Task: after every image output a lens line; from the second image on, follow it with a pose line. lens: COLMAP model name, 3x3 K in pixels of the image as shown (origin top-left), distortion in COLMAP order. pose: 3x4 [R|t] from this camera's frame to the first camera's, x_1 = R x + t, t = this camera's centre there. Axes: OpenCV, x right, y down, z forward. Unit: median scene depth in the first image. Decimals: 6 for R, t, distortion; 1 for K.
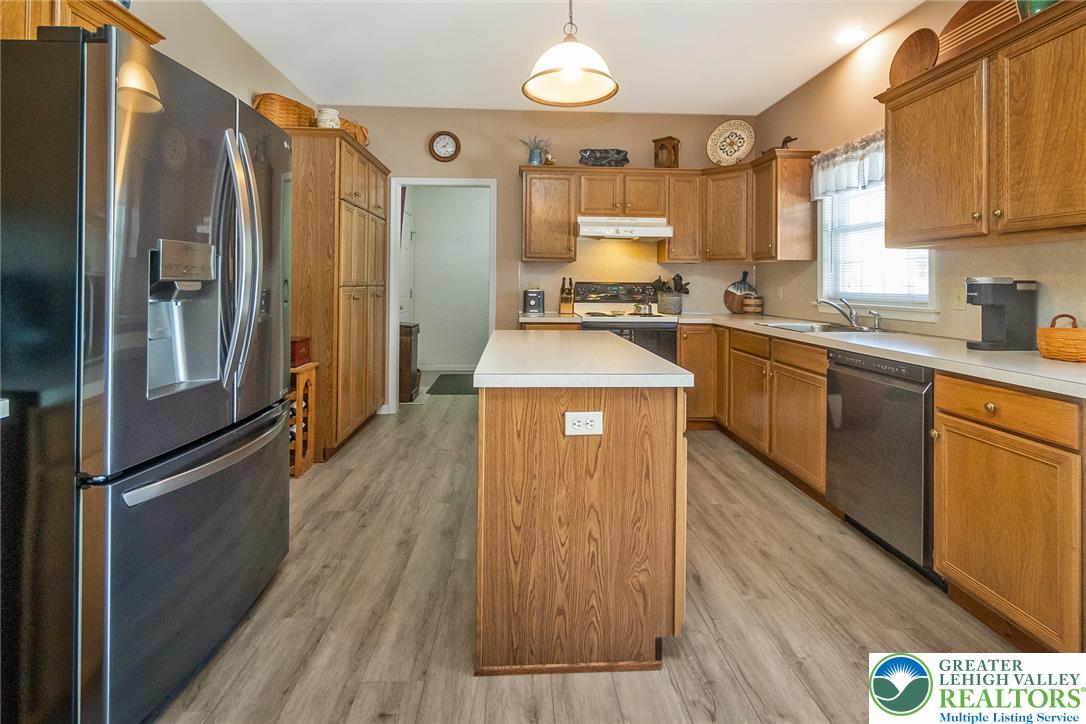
lens RADIAL K [[506.4, 0, 541.7], [0, 506.4, 284.2], [0, 0, 1]] dist [-0.003763, -0.000472]
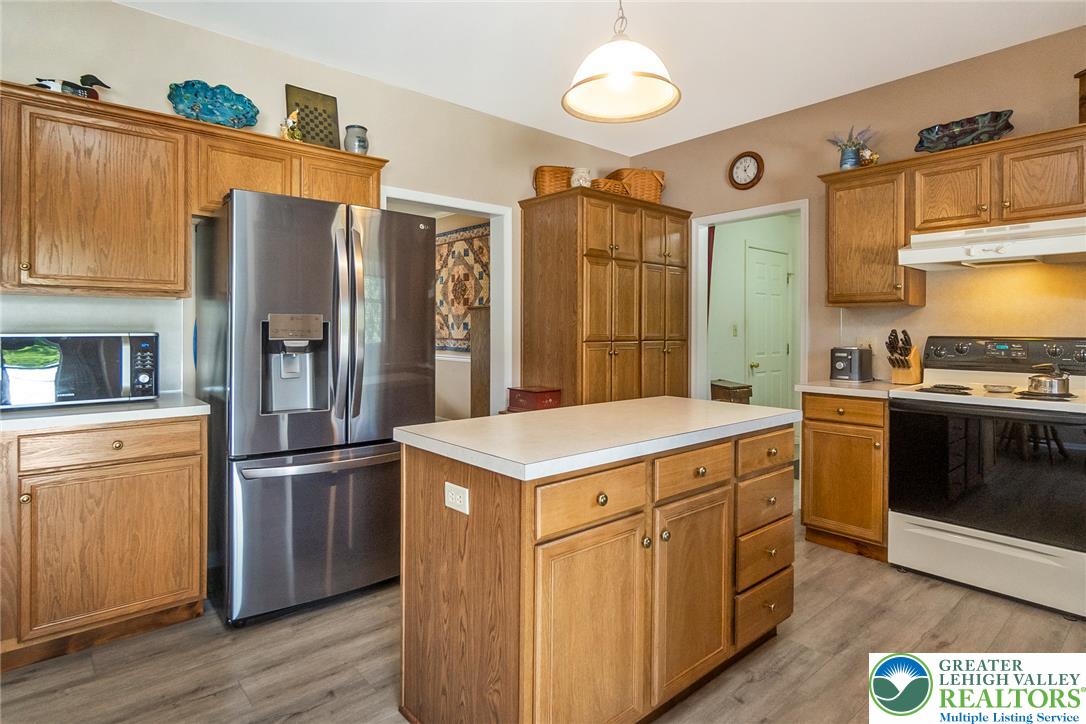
lens RADIAL K [[578.6, 0, 543.9], [0, 578.6, 336.0], [0, 0, 1]] dist [0.001696, -0.000068]
pose [[0.618599, 0.001130, -0.785706, 0.365720], [0.001122, 0.999997, 0.002322, -0.007246], [0.785706, -0.002318, 0.618596, 0.173963]]
